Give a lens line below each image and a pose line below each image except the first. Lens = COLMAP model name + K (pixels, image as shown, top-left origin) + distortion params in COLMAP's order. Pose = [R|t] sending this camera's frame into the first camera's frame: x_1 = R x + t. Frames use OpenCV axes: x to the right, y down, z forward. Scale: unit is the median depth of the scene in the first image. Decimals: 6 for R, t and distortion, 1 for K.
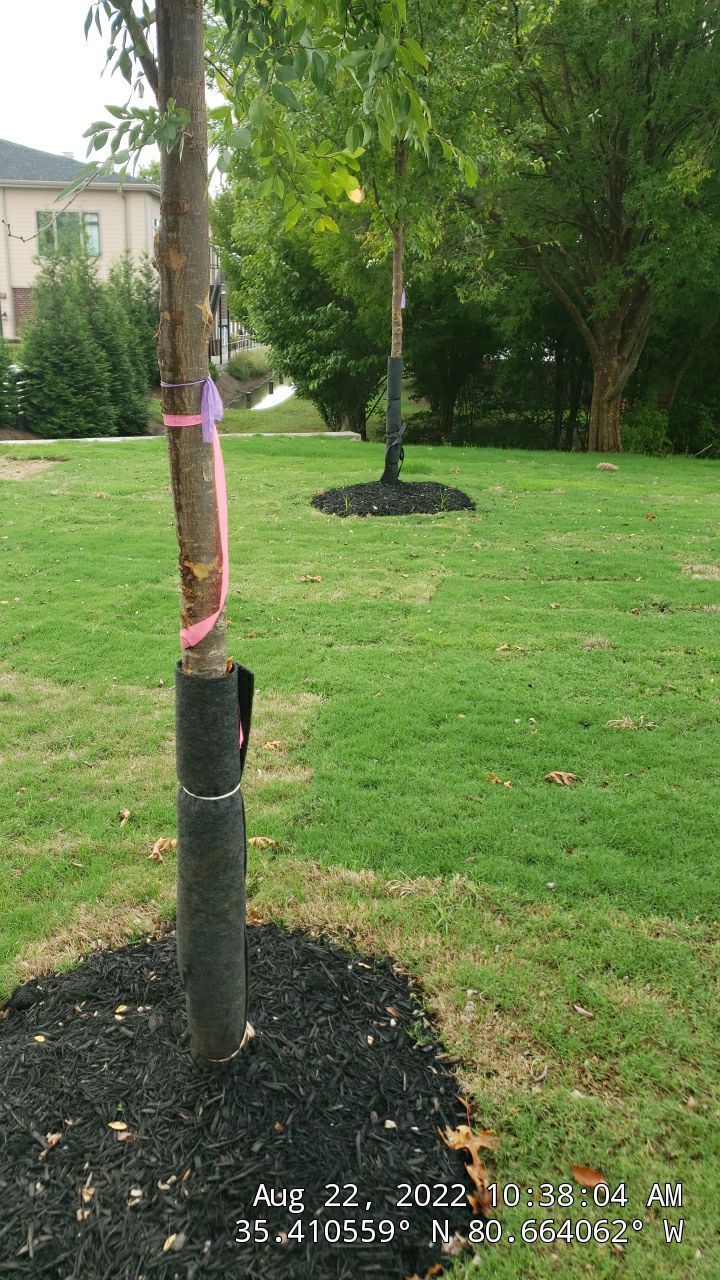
lens RADIAL K [[986.4, 0, 313.4], [0, 986.4, 640.1], [0, 0, 1]] dist [0.006515, 0.002986]
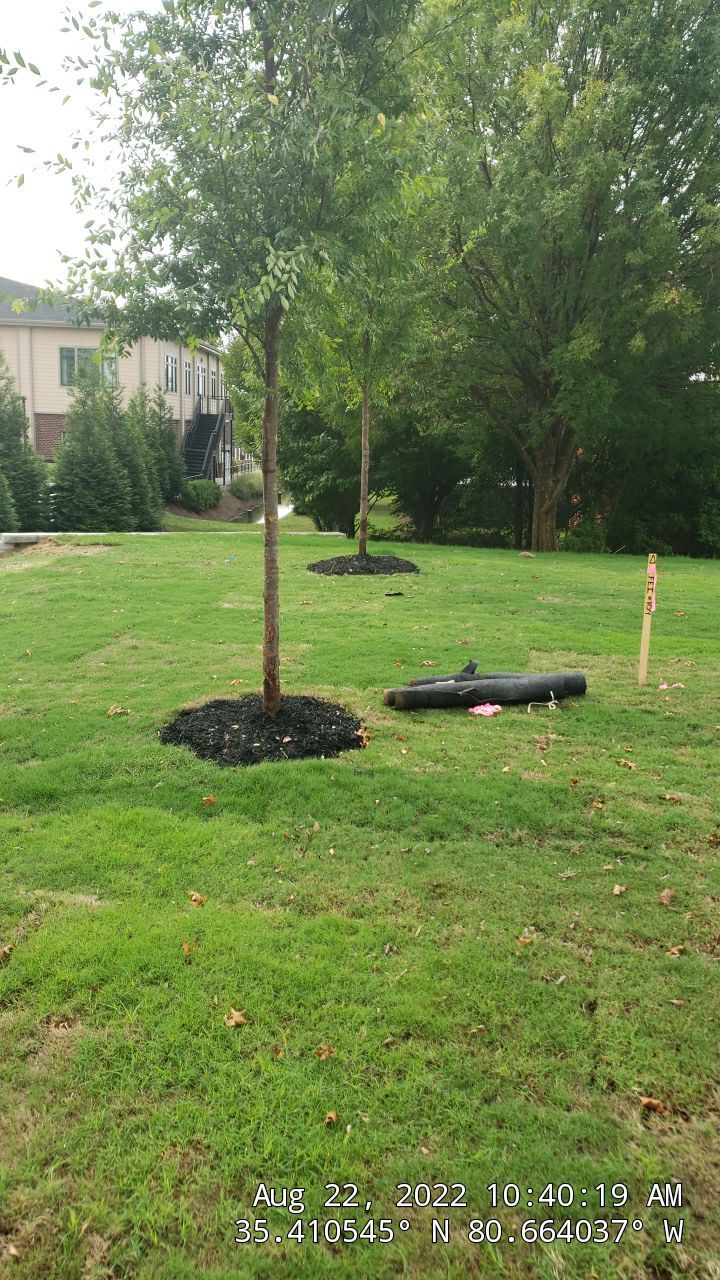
lens RADIAL K [[1025.5, 0, 360.0], [0, 1025.5, 640.0], [0, 0, 1]] dist [0.135453, -0.326536]
pose [[0.998759, 0.005328, 0.049516, 0.000705], [0.001107, 0.991638, -0.129045, 0.063507], [-0.049790, 0.128940, 0.990402, -0.191213]]
